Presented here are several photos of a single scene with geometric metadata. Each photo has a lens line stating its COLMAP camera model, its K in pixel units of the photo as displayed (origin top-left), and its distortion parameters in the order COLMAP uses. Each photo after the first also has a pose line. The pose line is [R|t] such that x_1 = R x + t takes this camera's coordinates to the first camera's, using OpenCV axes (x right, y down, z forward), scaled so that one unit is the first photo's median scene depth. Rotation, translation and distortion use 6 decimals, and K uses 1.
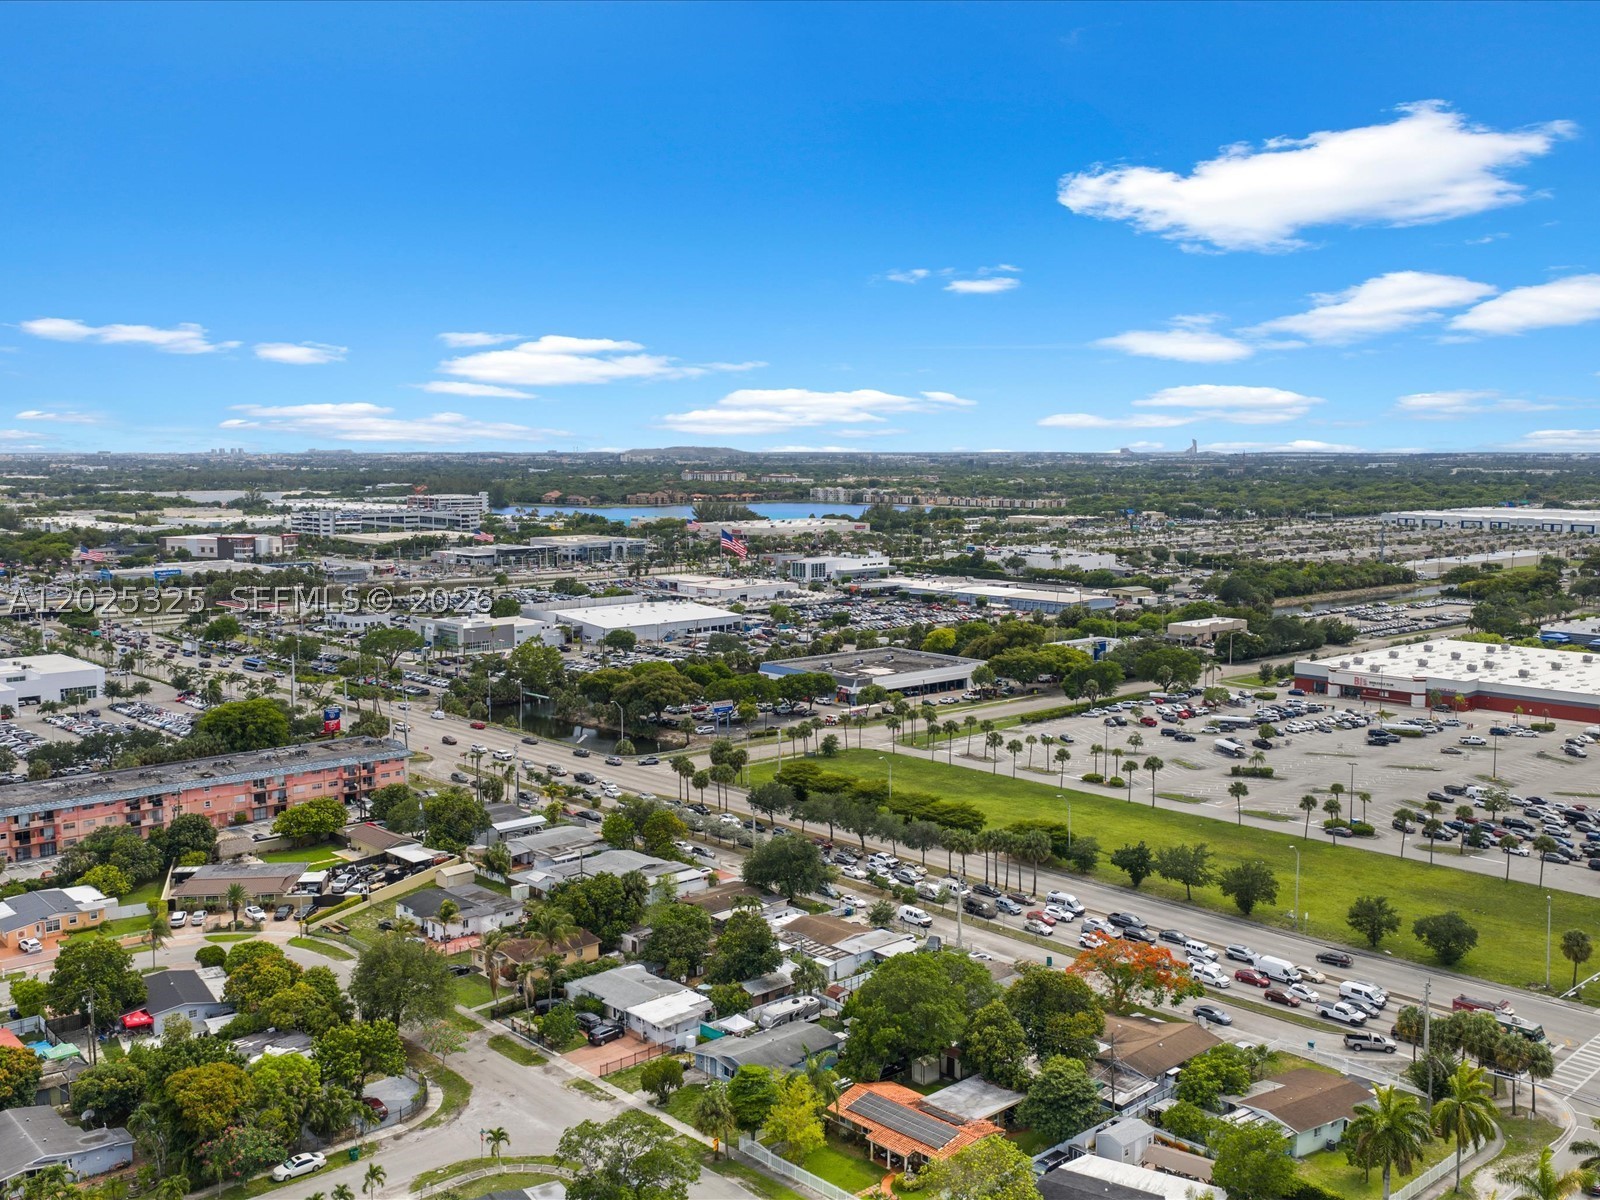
lens RADIAL K [[1459.7, 0, 800.0], [0, 1459.7, 600.0], [0, 0, 1]] dist [0.012022, 0.003521]
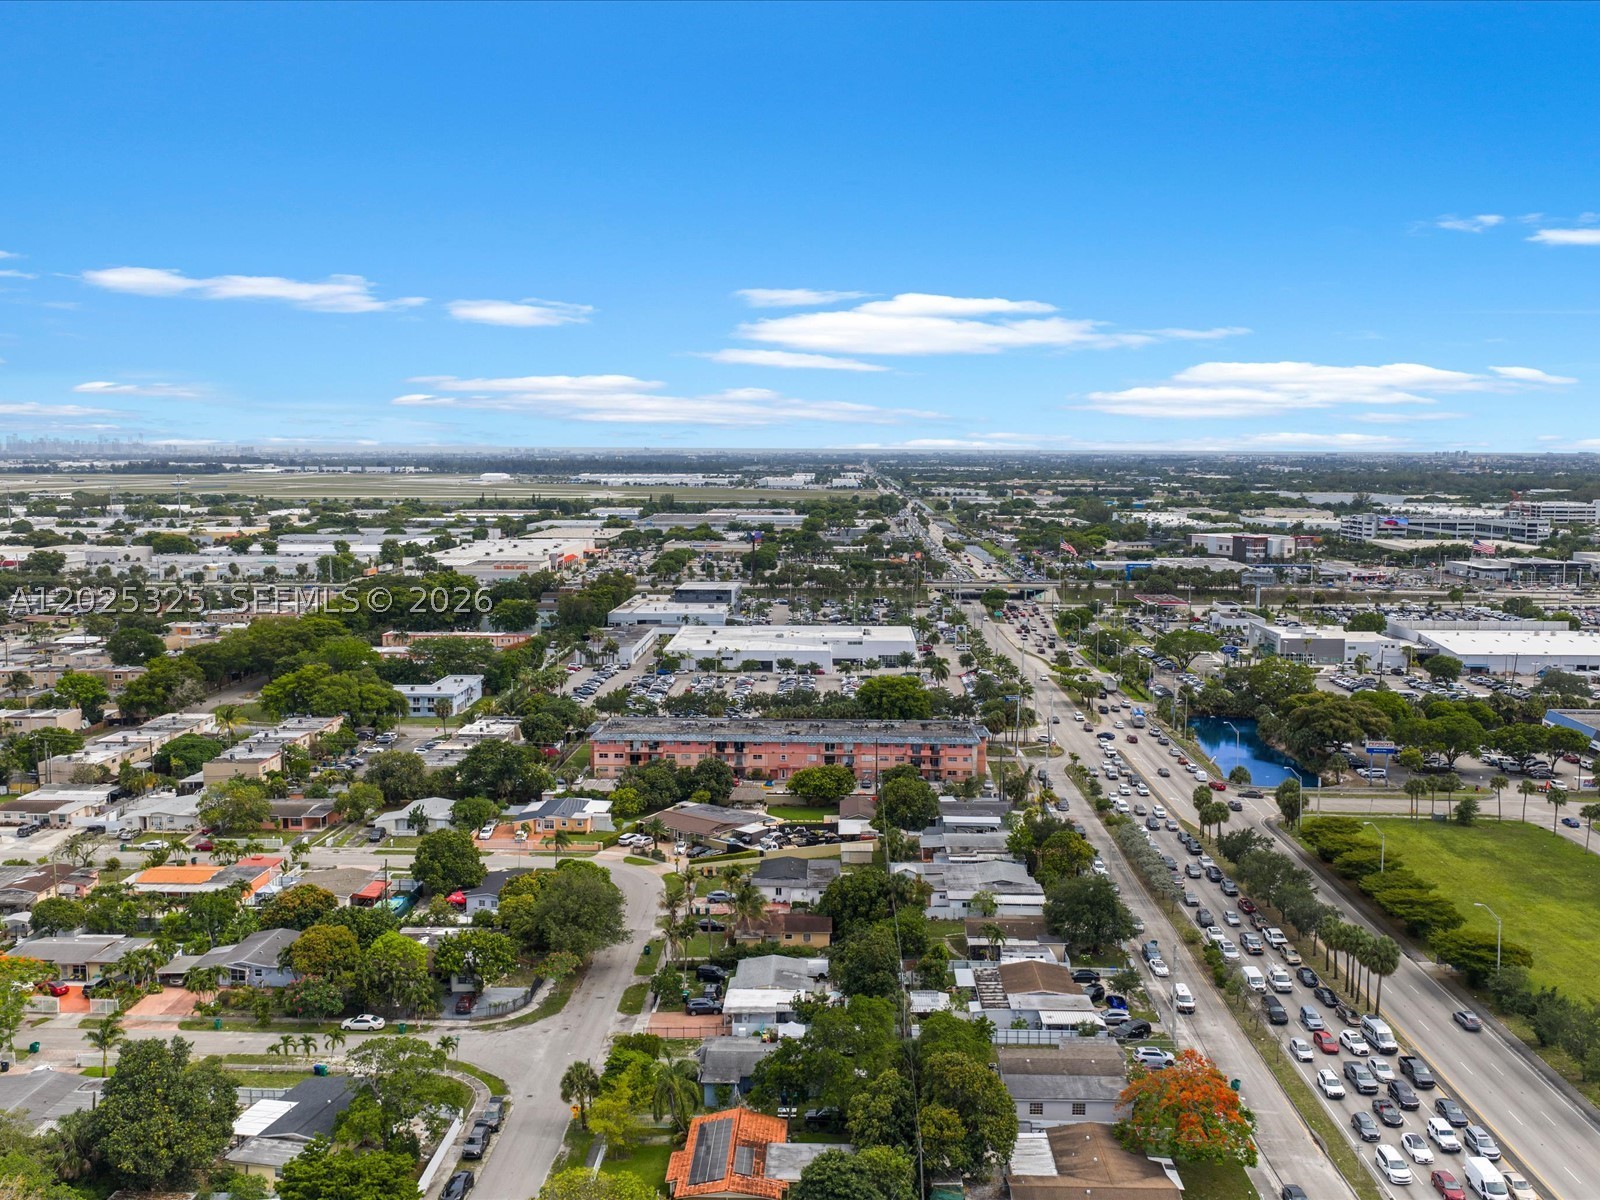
lens RADIAL K [[1485.8, 0, 816.9], [0, 1485.8, 604.1], [0, 0, 1]] dist [0.014546, -0.019575]
pose [[0.722199, 0.074494, -0.687662, 0.415517], [-0.075102, 0.996751, 0.029103, -0.015043], [0.687596, 0.030627, 0.725447, 0.189405]]
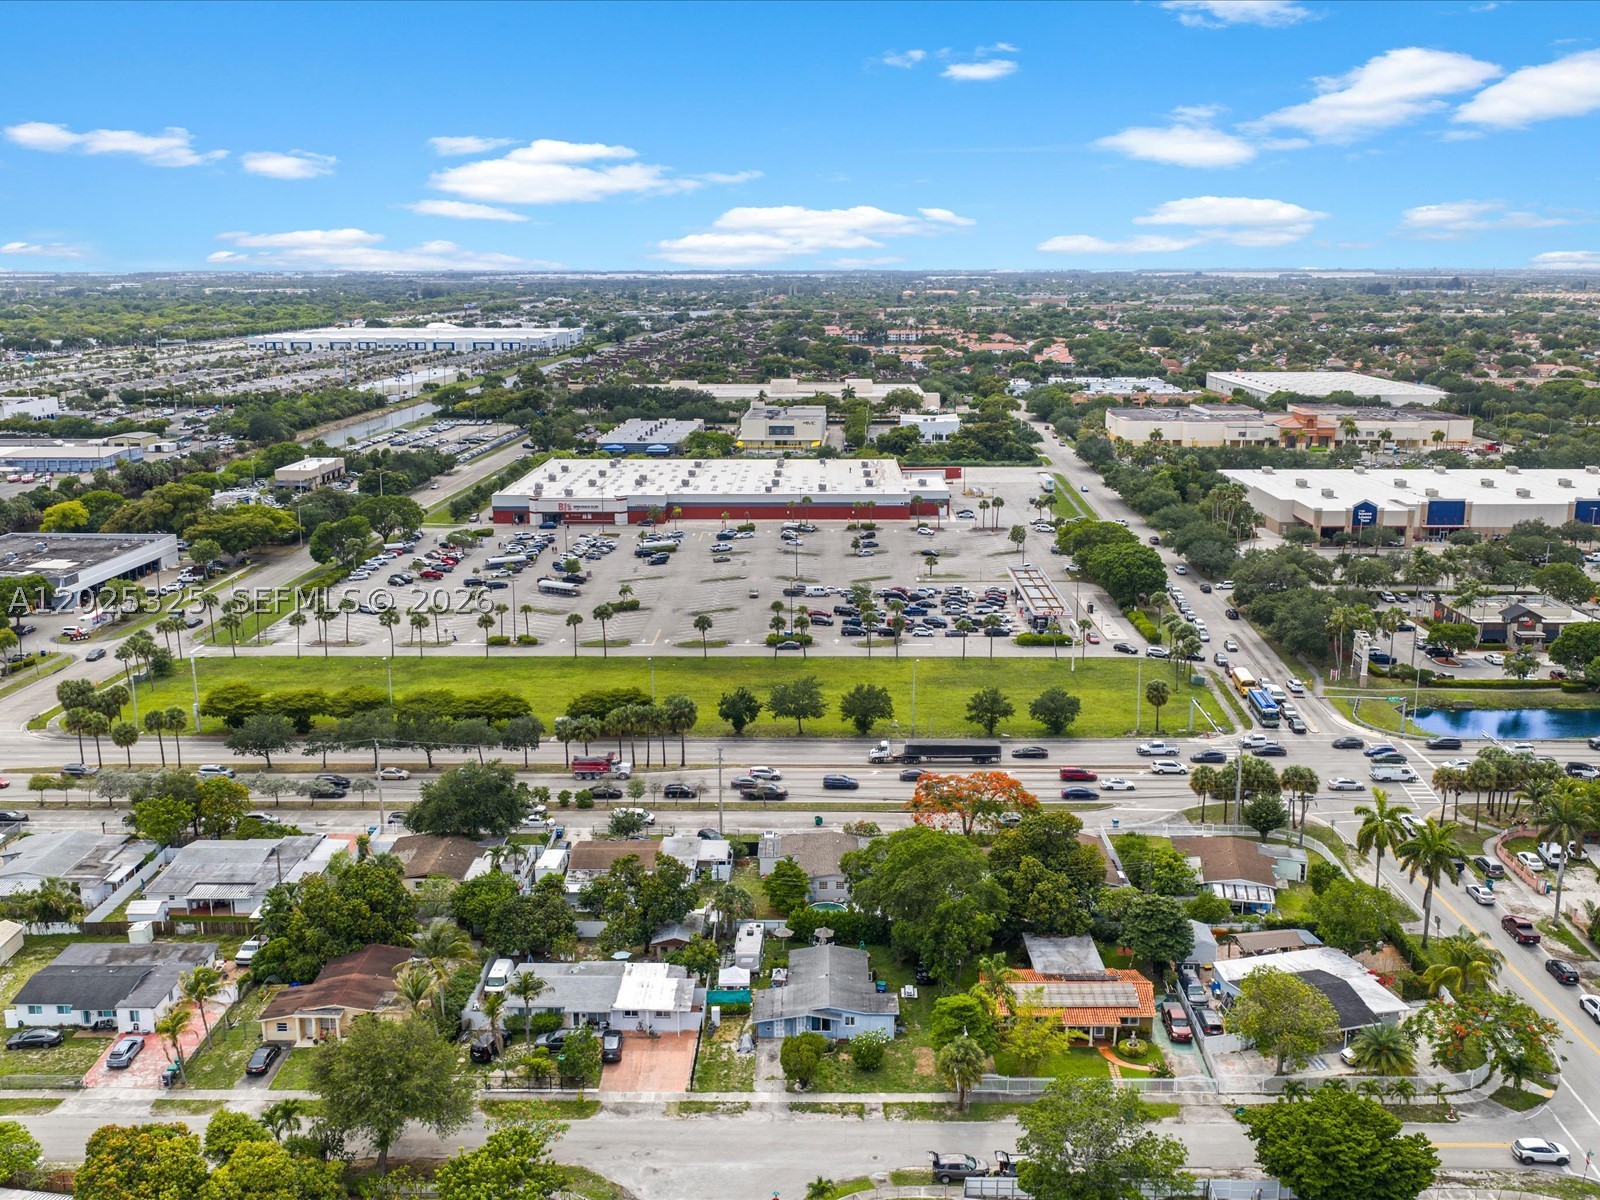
lens RADIAL K [[1485.8, 0, 816.9], [0, 1485.8, 604.1], [0, 0, 1]] dist [0.014546, -0.019575]
pose [[0.696049, -0.159967, 0.699948, -0.382038], [0.075617, 0.985776, 0.150095, -0.032744], [-0.714002, -0.051546, 0.698244, 0.246186]]
